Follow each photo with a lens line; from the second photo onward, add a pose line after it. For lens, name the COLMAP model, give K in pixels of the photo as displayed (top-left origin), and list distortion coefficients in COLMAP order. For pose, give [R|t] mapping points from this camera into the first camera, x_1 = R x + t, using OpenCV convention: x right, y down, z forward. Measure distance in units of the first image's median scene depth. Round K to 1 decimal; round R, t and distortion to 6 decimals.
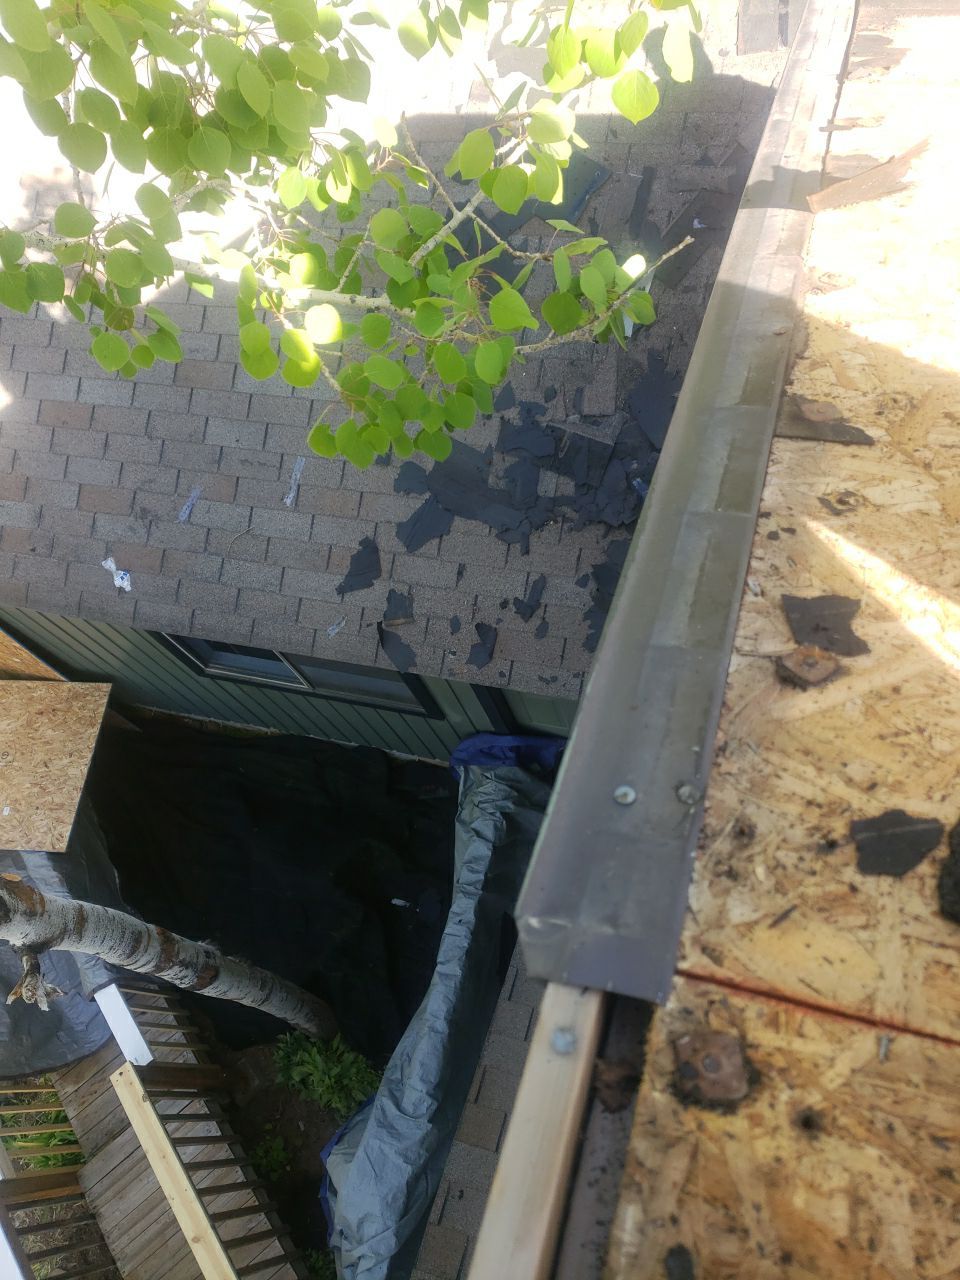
lens RADIAL K [[1031.2, 0, 490.5], [0, 1031.2, 688.0], [0, 0, 1]] dist [0.001793, 0.017054]
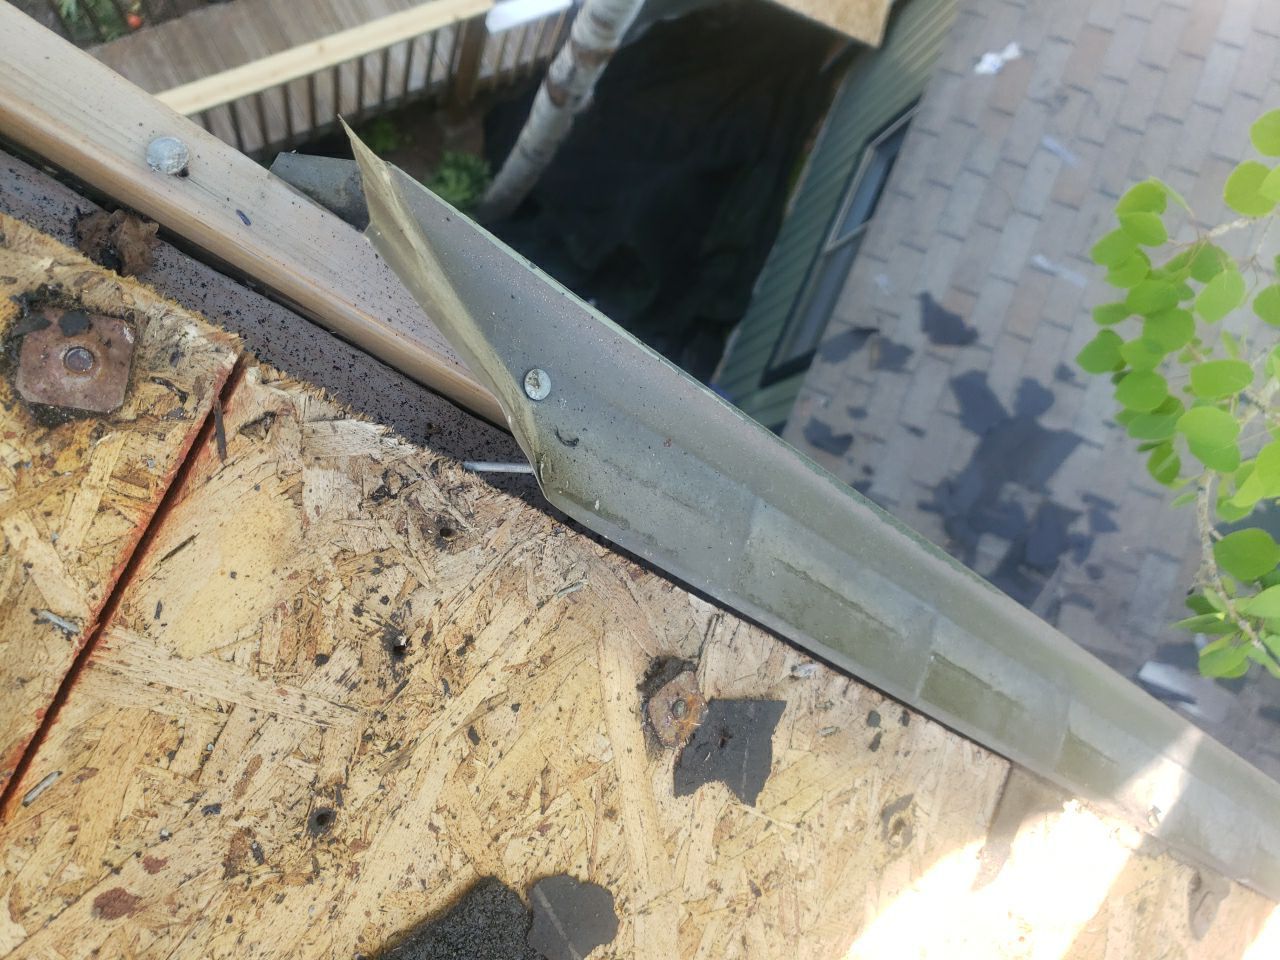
lens RADIAL K [[1063.9, 0, 568.5], [0, 1063.9, 435.1], [0, 0, 1]] dist [0.098980, -0.281473]
pose [[-0.215318, 0.975673, 0.041228, 0.128154], [-0.956696, -0.219222, 0.191508, -0.059089], [0.195887, 0.001792, 0.980625, 0.302041]]
